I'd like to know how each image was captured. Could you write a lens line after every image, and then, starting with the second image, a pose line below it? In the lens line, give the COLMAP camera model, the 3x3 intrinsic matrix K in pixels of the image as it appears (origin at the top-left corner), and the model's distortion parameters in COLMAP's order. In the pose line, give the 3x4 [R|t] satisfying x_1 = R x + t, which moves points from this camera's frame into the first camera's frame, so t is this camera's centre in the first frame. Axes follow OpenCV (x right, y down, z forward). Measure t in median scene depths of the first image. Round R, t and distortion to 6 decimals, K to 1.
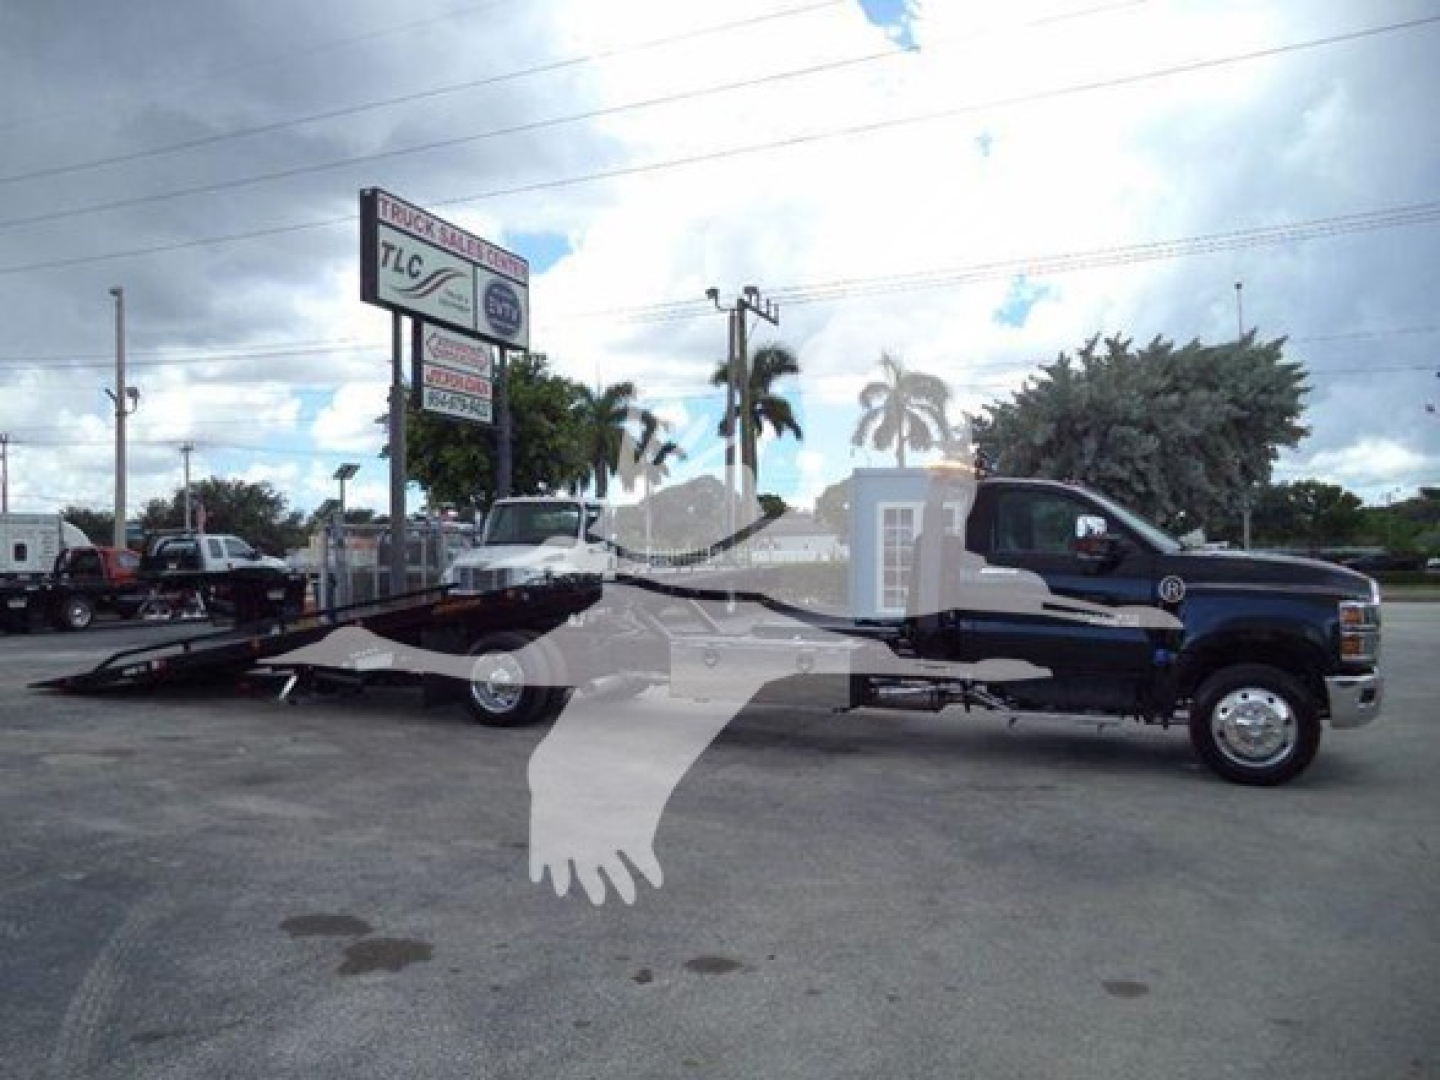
lens RADIAL K [[1177.7, 0, 720.0], [0, 1177.7, 540.0], [0, 0, 1]] dist [-0.034975, 0.016402]
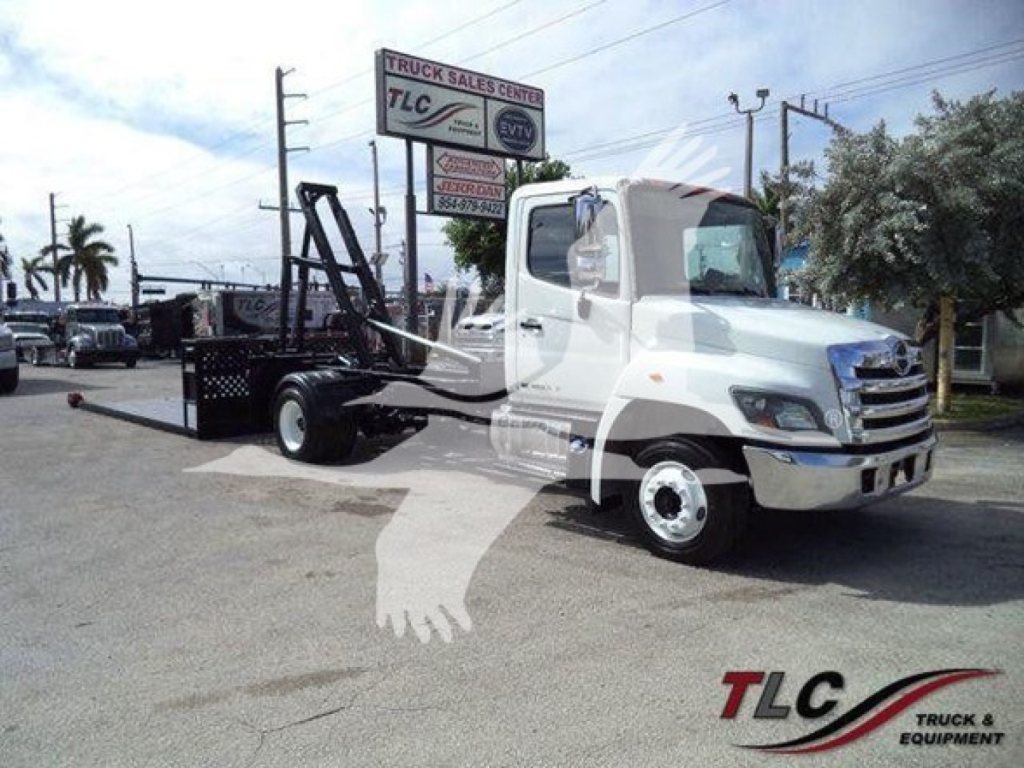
lens RADIAL K [[837.4, 0, 512.0], [0, 837.4, 384.0], [0, 0, 1]] dist [-0.034975, 0.016402]
pose [[0.879110, 0.041238, -0.474832, 0.280521], [0.003546, 0.995656, 0.093036, -0.001299], [0.476606, -0.083472, 0.875145, 0.170228]]
